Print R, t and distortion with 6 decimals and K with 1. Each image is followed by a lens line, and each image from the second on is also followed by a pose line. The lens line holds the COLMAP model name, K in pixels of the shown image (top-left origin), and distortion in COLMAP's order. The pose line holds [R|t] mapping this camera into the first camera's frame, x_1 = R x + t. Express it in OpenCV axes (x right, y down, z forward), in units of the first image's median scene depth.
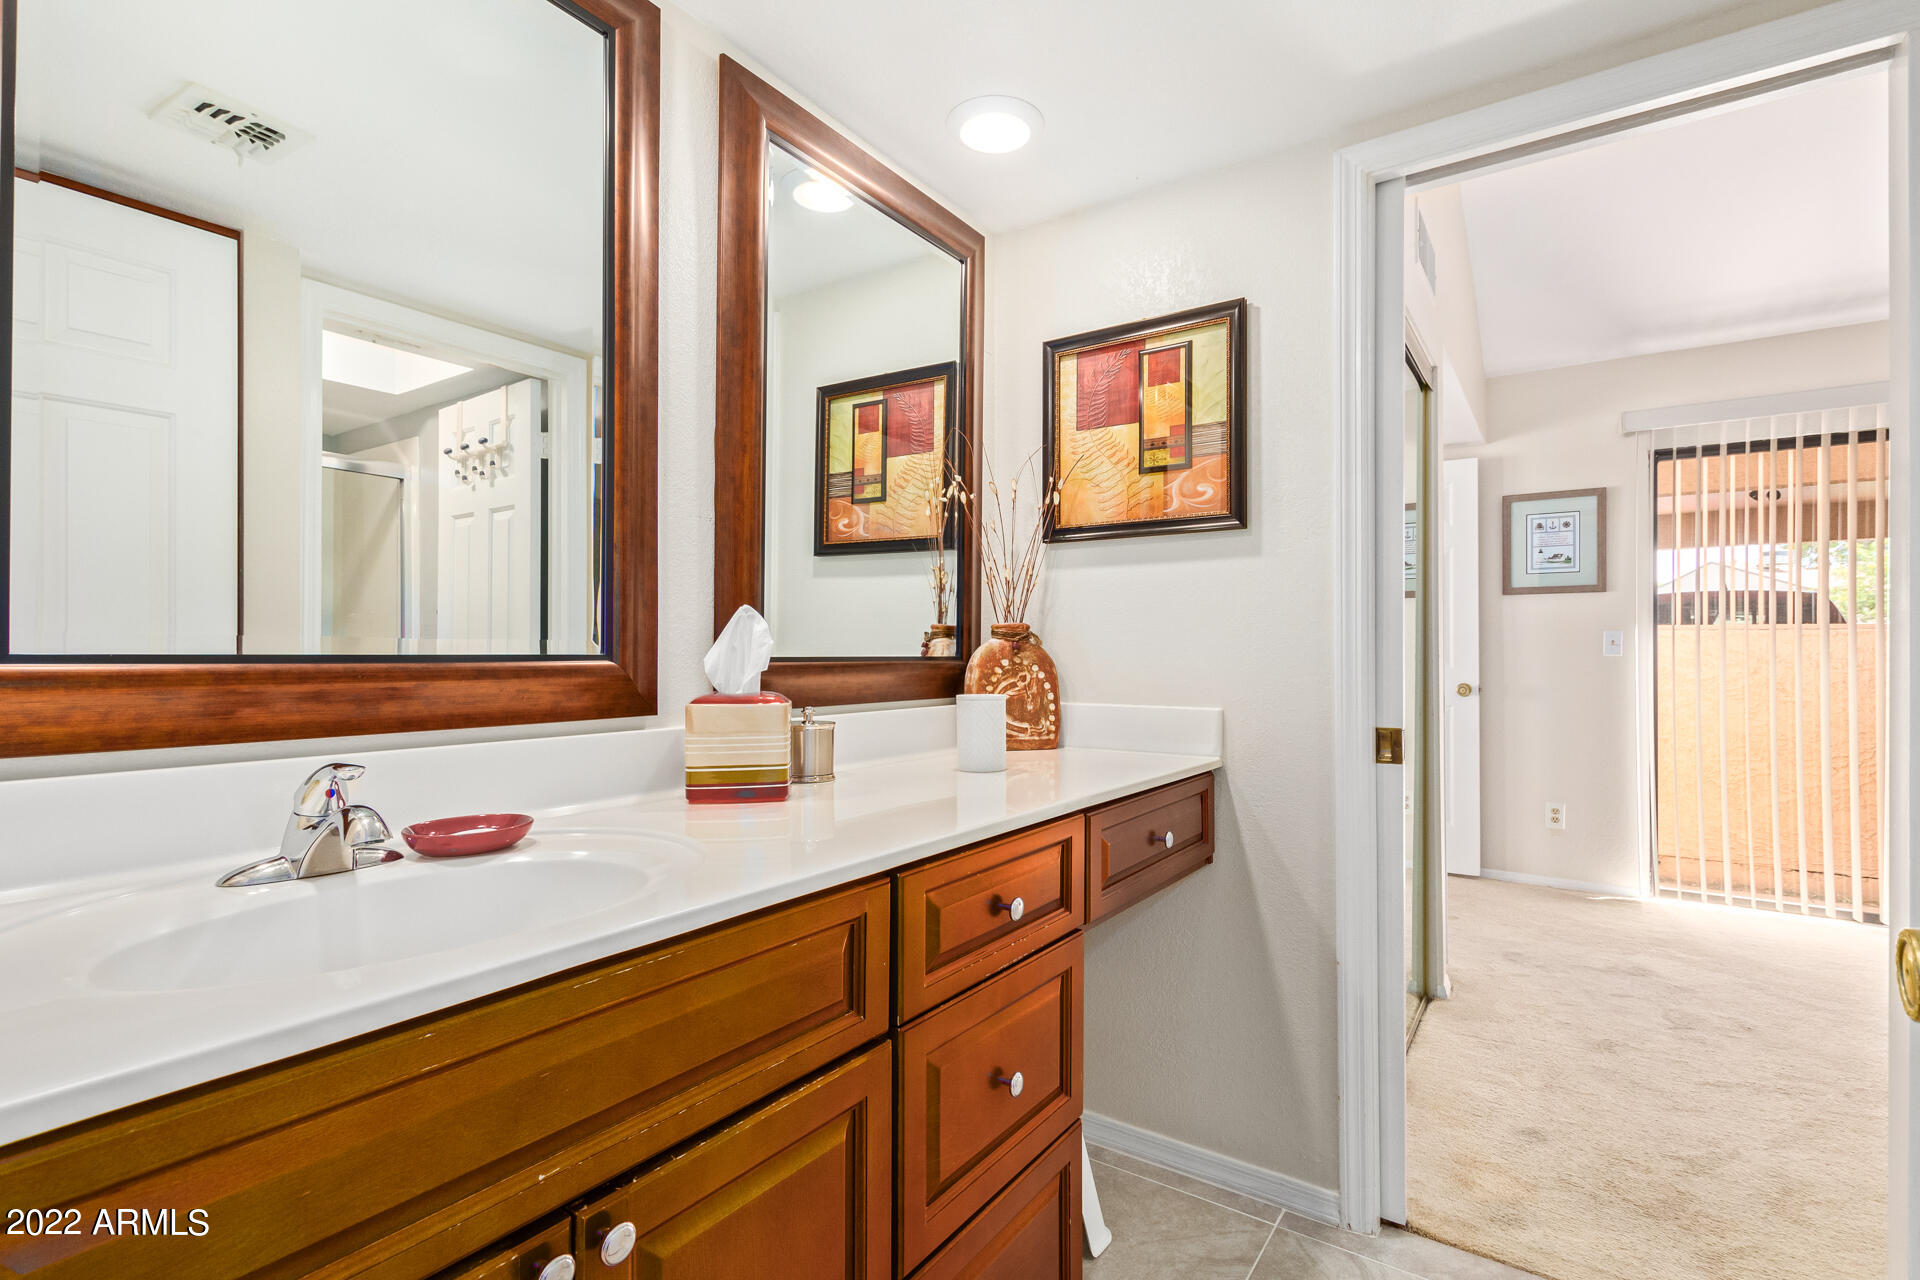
lens RADIAL K [[898.8, 0, 960.5], [0, 898.8, 645.3], [0, 0, 1]] dist [0.001088, -0.000344]
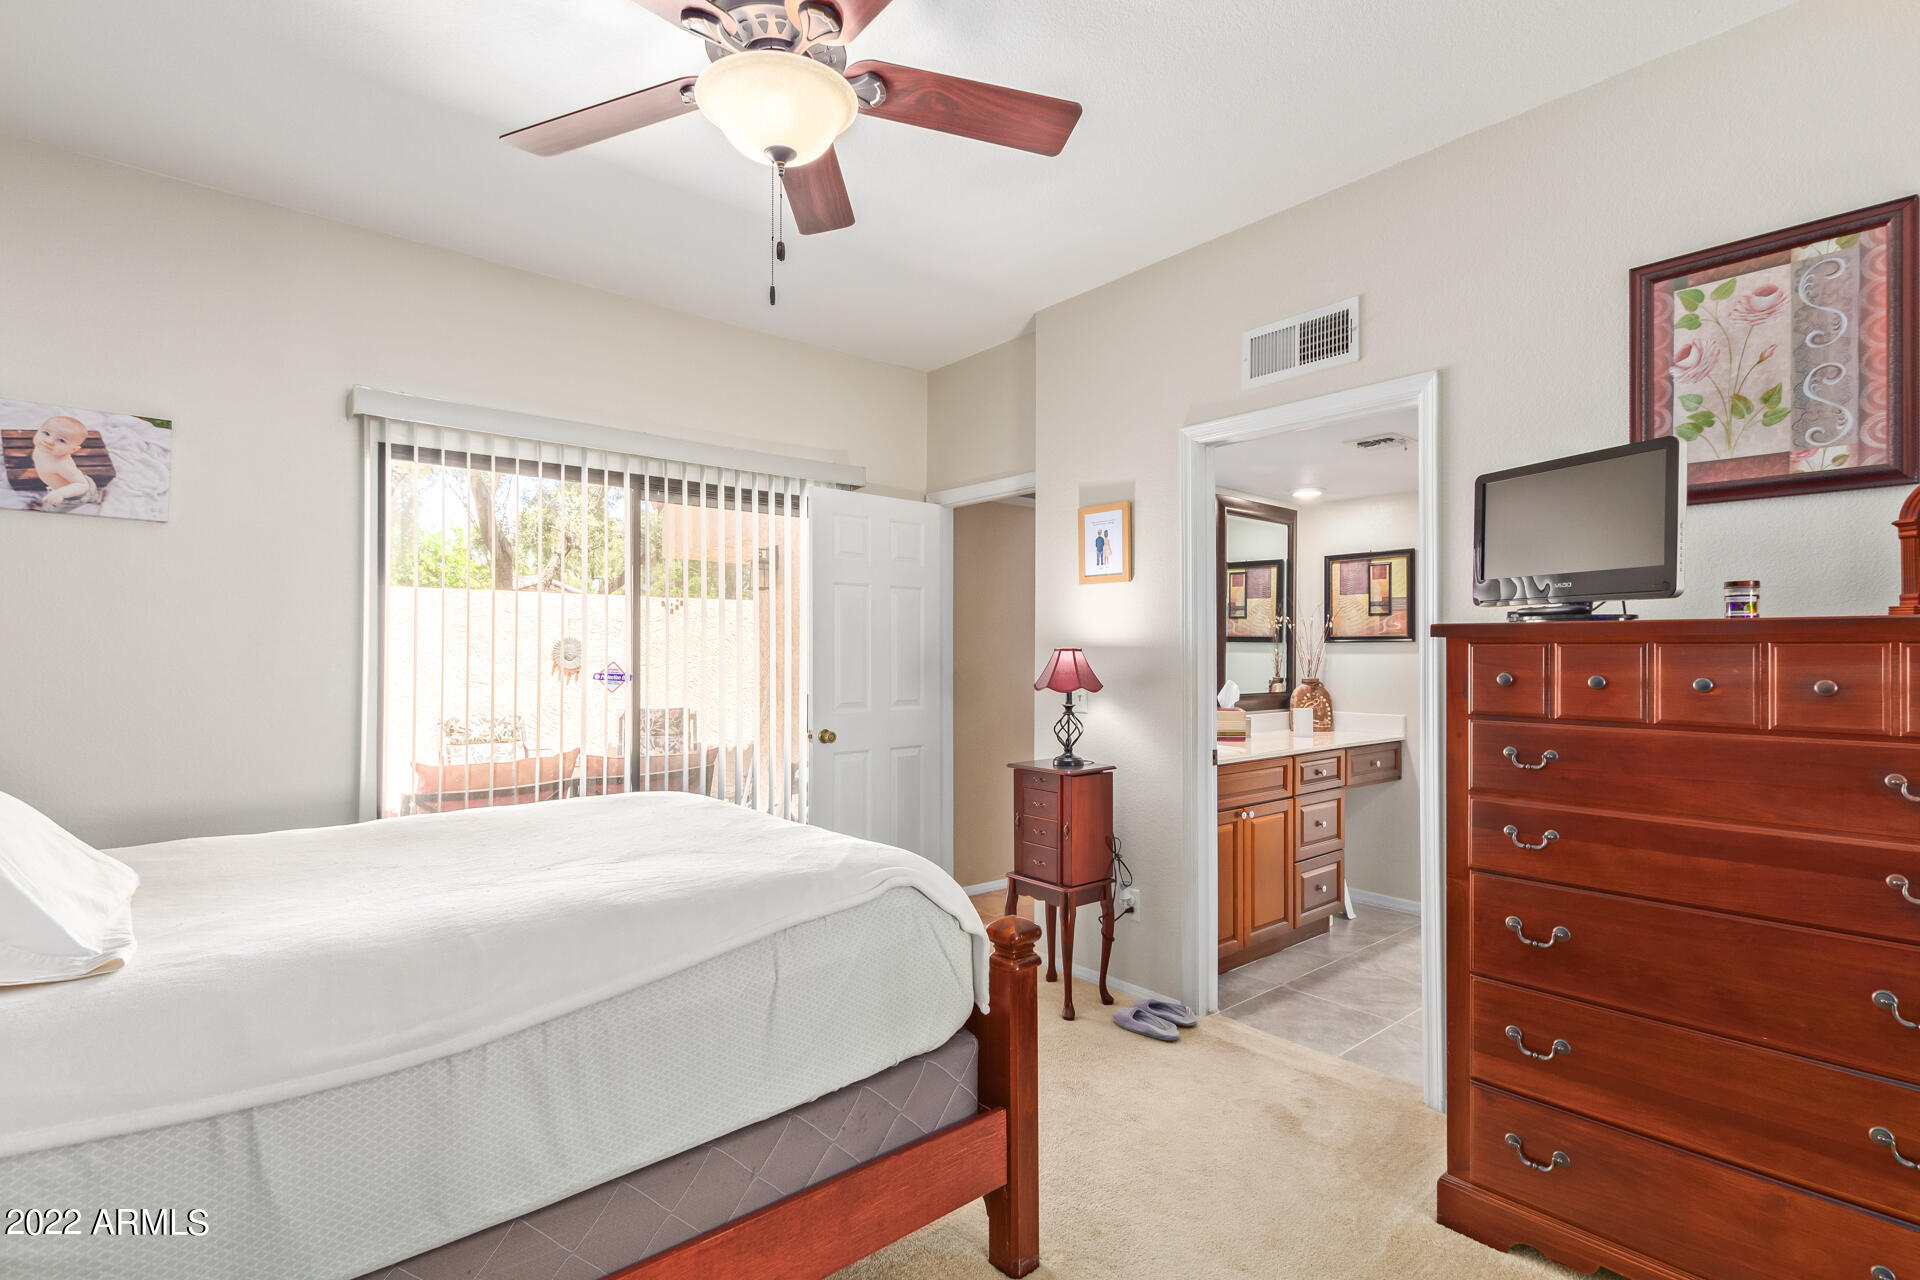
lens RADIAL K [[929.2, 0, 960.0], [0, 929.2, 640.0], [0, 0, 1]] dist [-0.000684, -0.000122]
pose [[0.968792, -0.003130, -0.247857, -0.218594], [0.002331, 0.999991, -0.003518, -0.111230], [0.247866, 0.002831, 0.968790, -1.507923]]
